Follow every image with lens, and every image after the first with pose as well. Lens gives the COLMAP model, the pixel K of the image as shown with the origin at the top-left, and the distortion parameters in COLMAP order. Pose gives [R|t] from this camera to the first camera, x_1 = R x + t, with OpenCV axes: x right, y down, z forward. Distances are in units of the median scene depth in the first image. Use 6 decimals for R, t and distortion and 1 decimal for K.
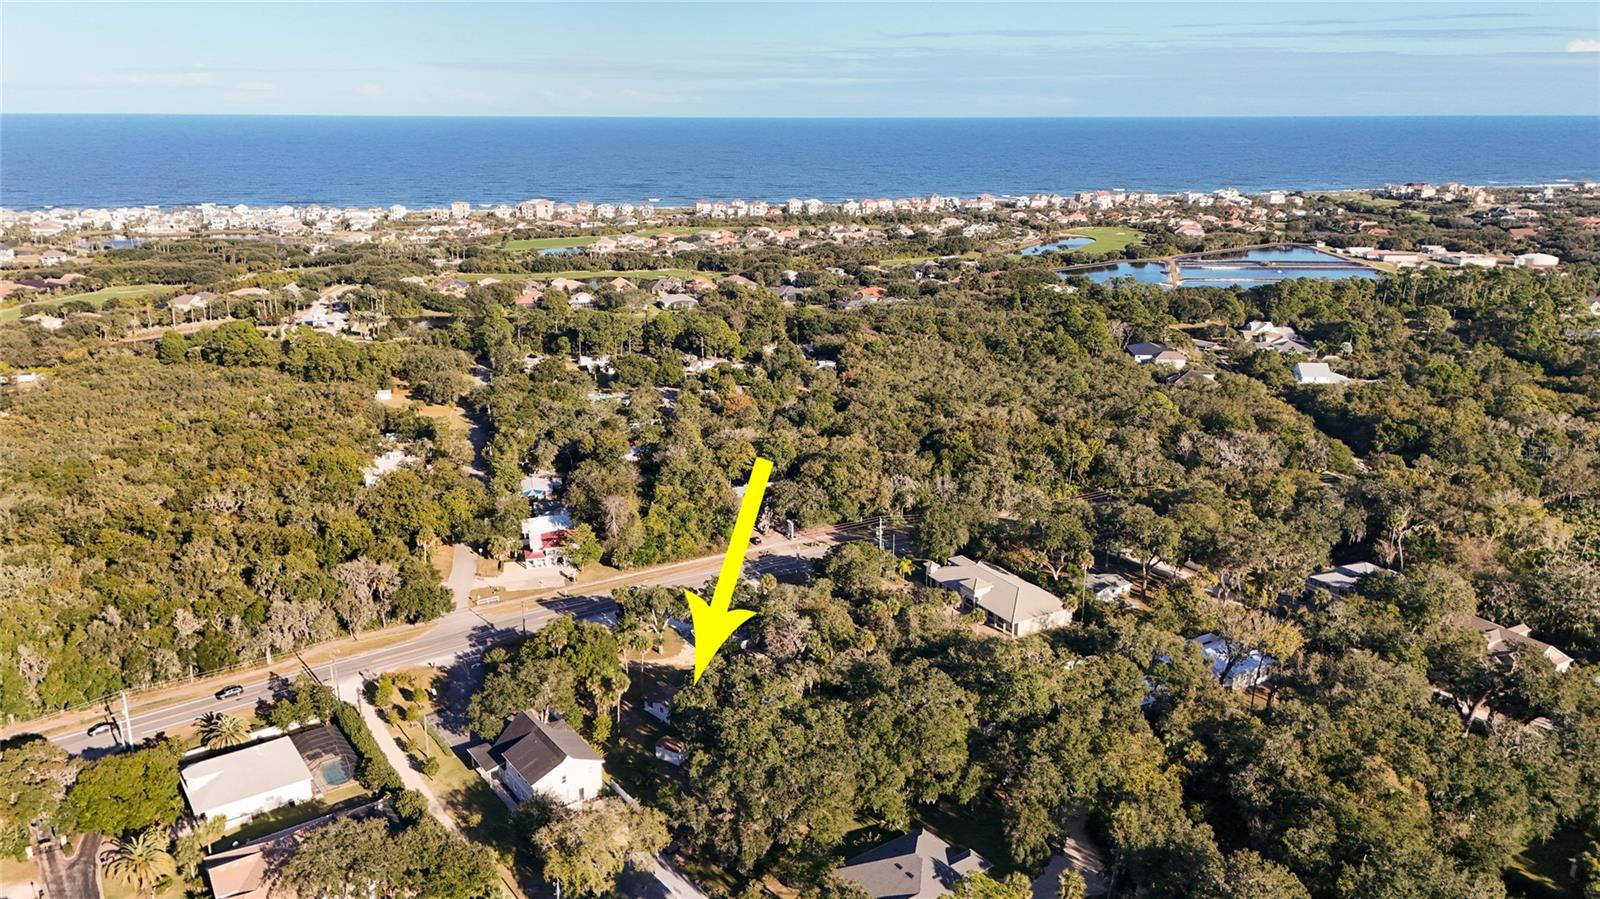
lens RADIAL K [[1156.9, 0, 800.0], [0, 1156.9, 449.5], [0, 0, 1]] dist [0.053293, -0.065551]
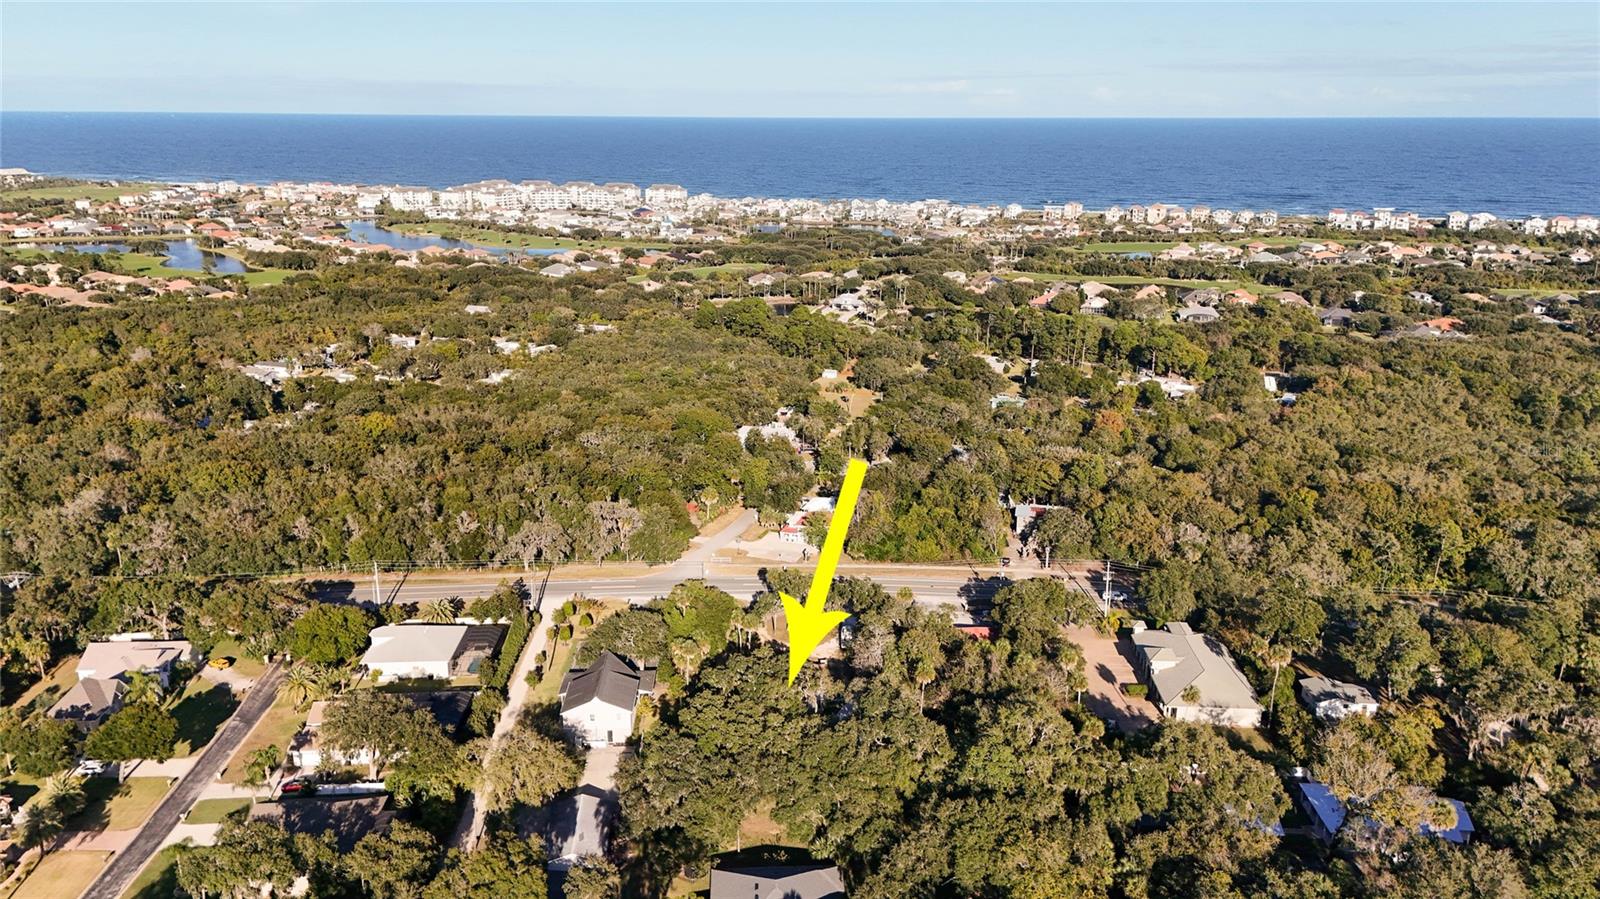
lens RADIAL K [[1156.9, 0, 800.0], [0, 1156.9, 449.5], [0, 0, 1]] dist [0.053293, -0.065551]
pose [[0.836408, 0.149490, -0.527328, 0.112012], [-0.150463, 0.987750, 0.041360, -0.009373], [0.527051, 0.044750, 0.848654, 0.035291]]
